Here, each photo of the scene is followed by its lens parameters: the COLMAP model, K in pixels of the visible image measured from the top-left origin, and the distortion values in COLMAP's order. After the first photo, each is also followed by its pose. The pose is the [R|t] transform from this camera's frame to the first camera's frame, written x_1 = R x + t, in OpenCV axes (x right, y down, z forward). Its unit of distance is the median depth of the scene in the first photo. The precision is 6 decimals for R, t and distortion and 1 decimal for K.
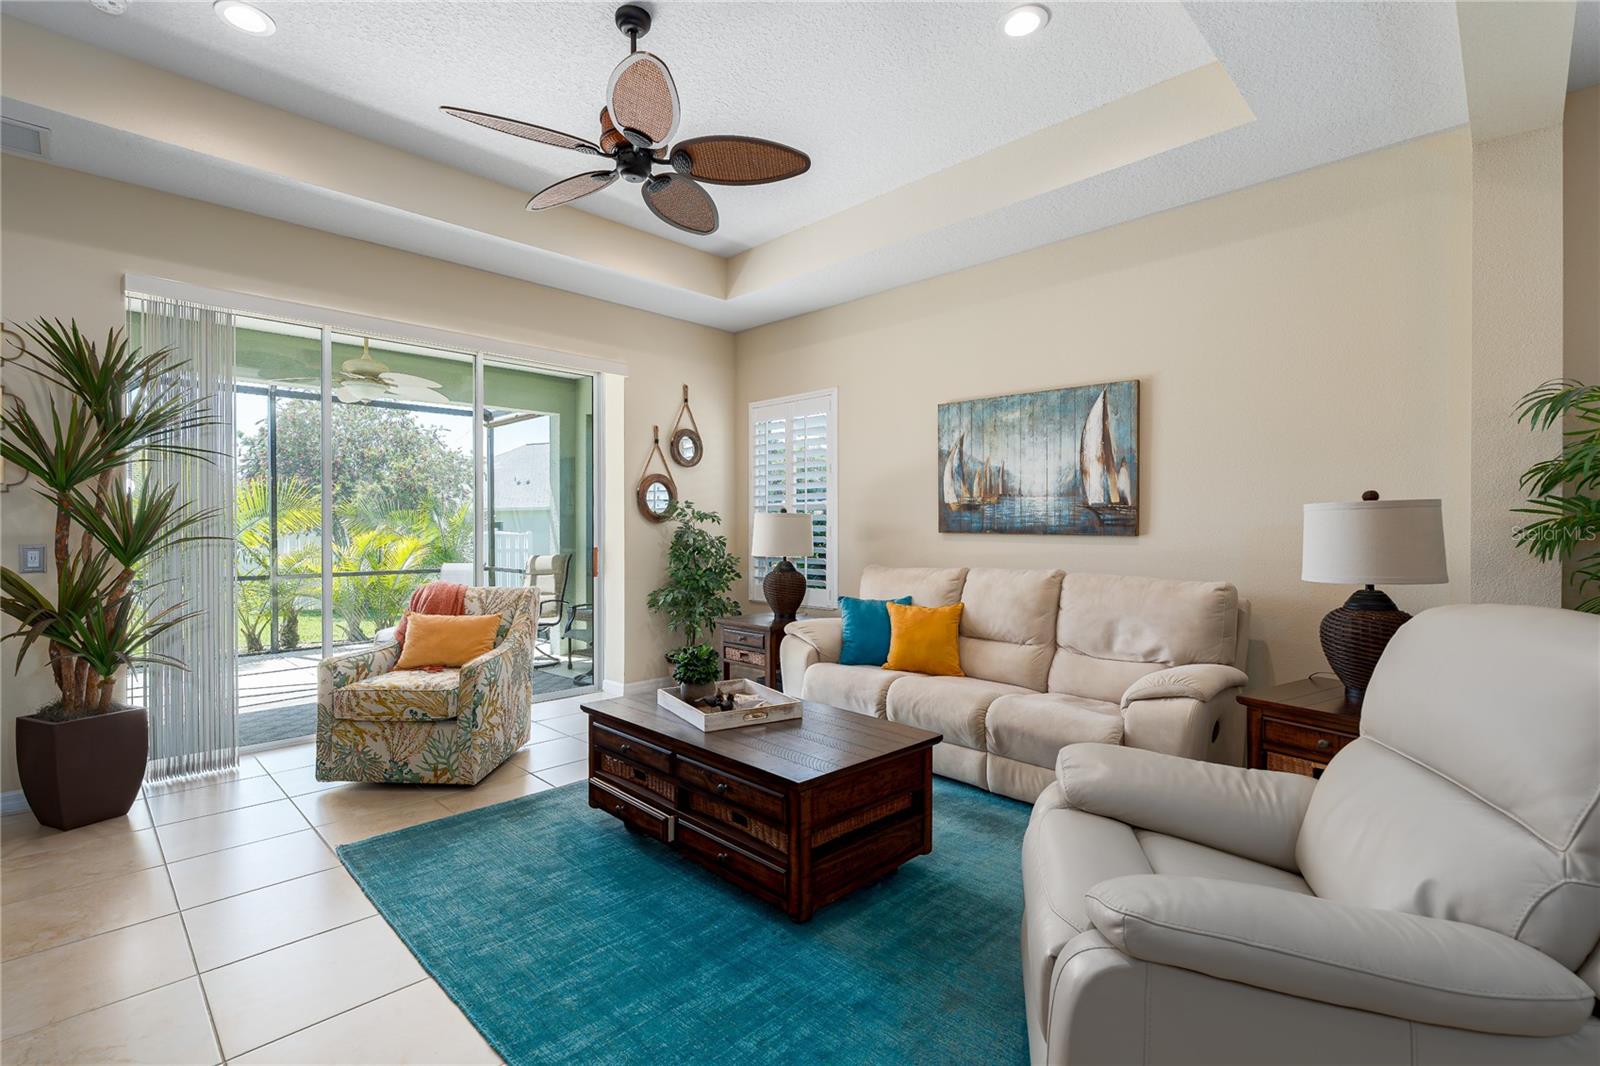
lens RADIAL K [[728.6, 0, 799.7], [0, 728.6, 534.0], [0, 0, 1]] dist [-0.002864, 0.001348]
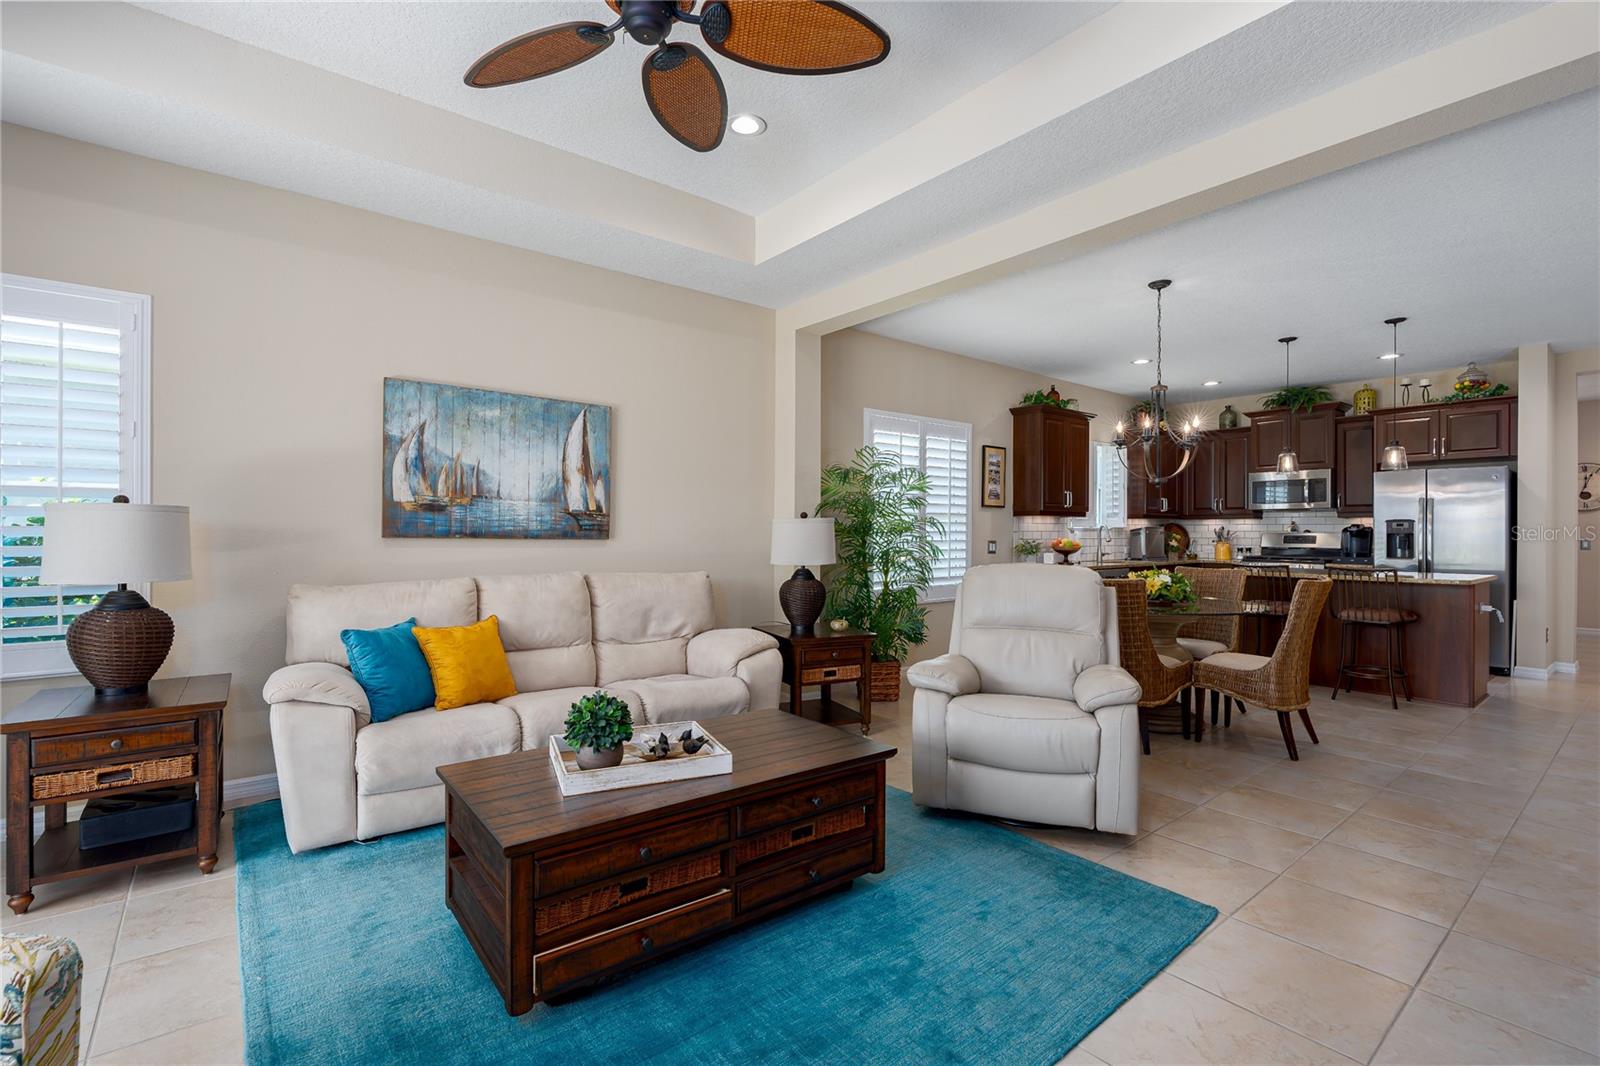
lens RADIAL K [[728.6, 0, 795.2], [0, 728.6, 533.2], [0, 0, 1]] dist [-0.002864, 0.001348]
pose [[0.116620, 0.000370, 0.993177, -0.654003], [0.004847, 0.999988, -0.000942, -0.004484], [-0.993165, 0.004924, 0.116616, 0.549550]]
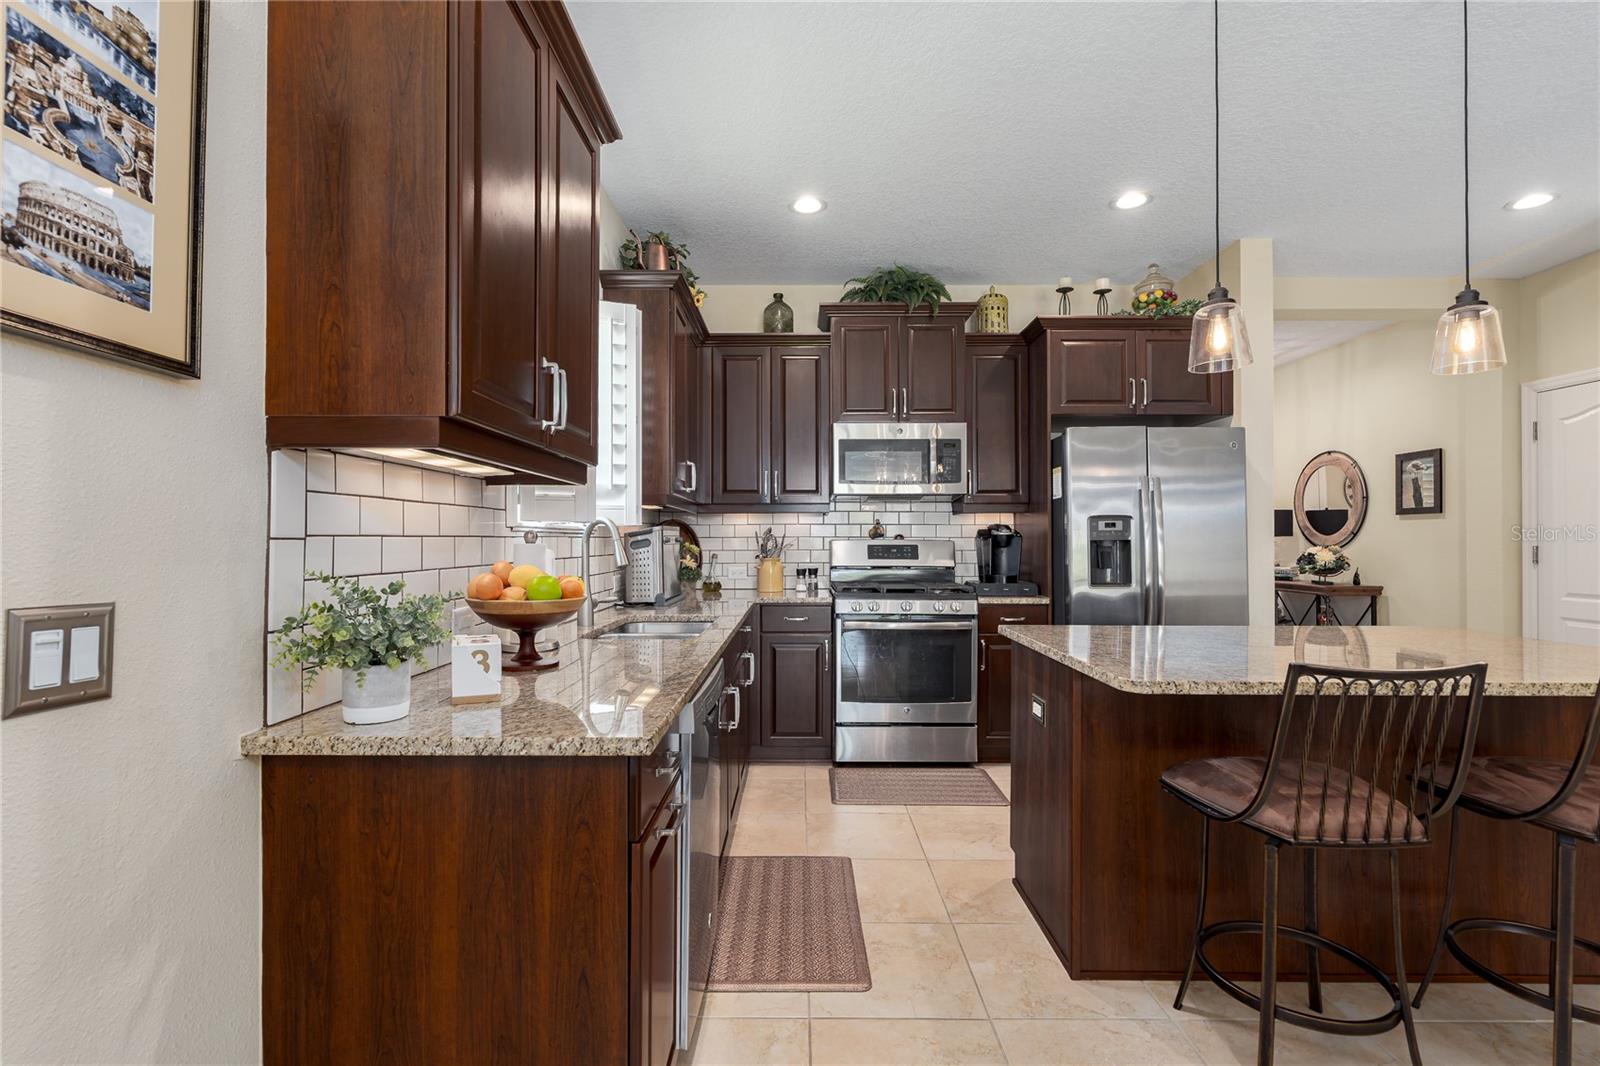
lens RADIAL K [[728.6, 0, 804.8], [0, 728.6, 534.3], [0, 0, 1]] dist [-0.002864, 0.001348]
pose [[-0.698207, 0.007123, 0.715861, 0.847554], [0.006881, 0.999971, -0.003239, -0.006222], [-0.715863, 0.002665, -0.698236, 0.271364]]
